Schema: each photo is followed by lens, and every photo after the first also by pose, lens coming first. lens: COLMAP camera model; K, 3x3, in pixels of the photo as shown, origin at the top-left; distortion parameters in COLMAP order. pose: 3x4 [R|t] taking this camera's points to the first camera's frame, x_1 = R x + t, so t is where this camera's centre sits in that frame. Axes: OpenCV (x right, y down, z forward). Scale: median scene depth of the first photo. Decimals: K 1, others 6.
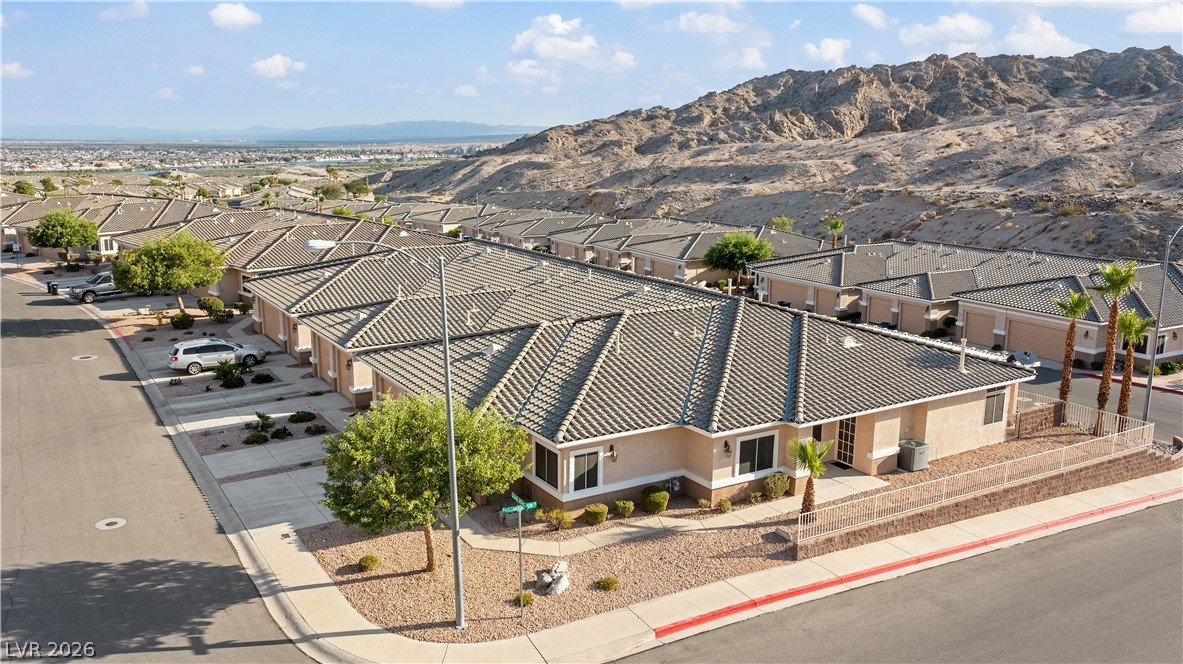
lens RADIAL K [[938.0, 0, 591.2], [0, 938.0, 321.4], [0, 0, 1]] dist [-0.017785, 0.007031]
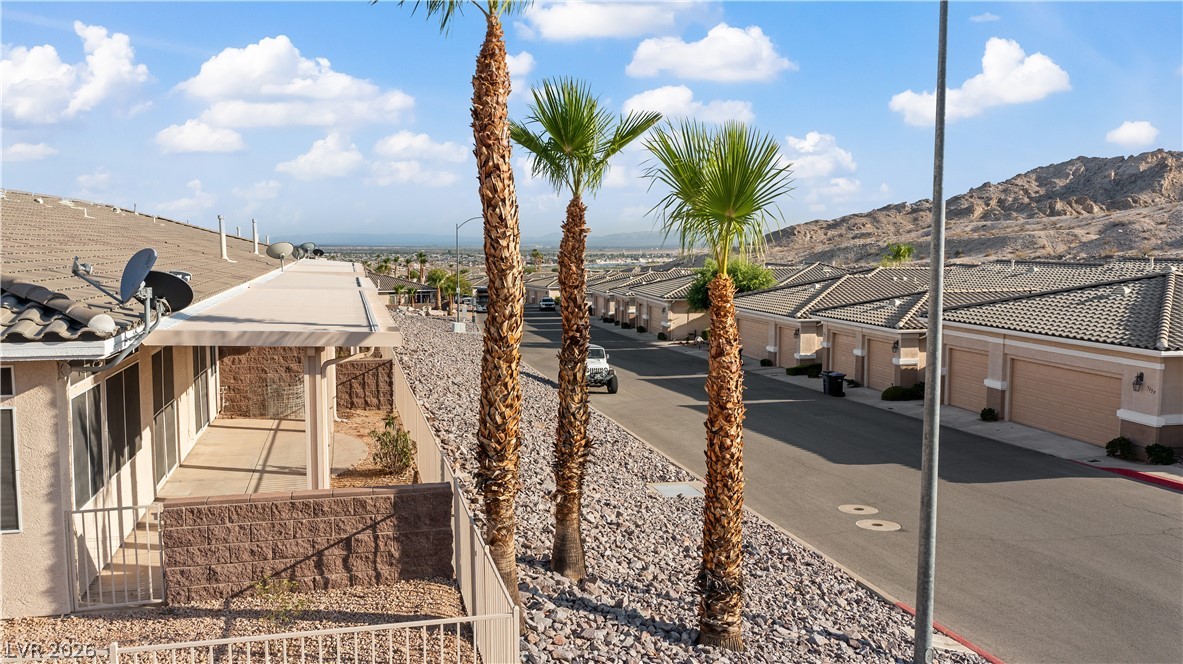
lens RADIAL K [[938.0, 0, 591.2], [0, 938.0, 321.4], [0, 0, 1]] dist [-0.017785, 0.007031]
pose [[0.956108, 0.019471, -0.292368, 0.503896], [-0.051649, 0.993365, -0.102750, 0.053969], [0.288428, 0.113341, 0.950770, 0.621615]]
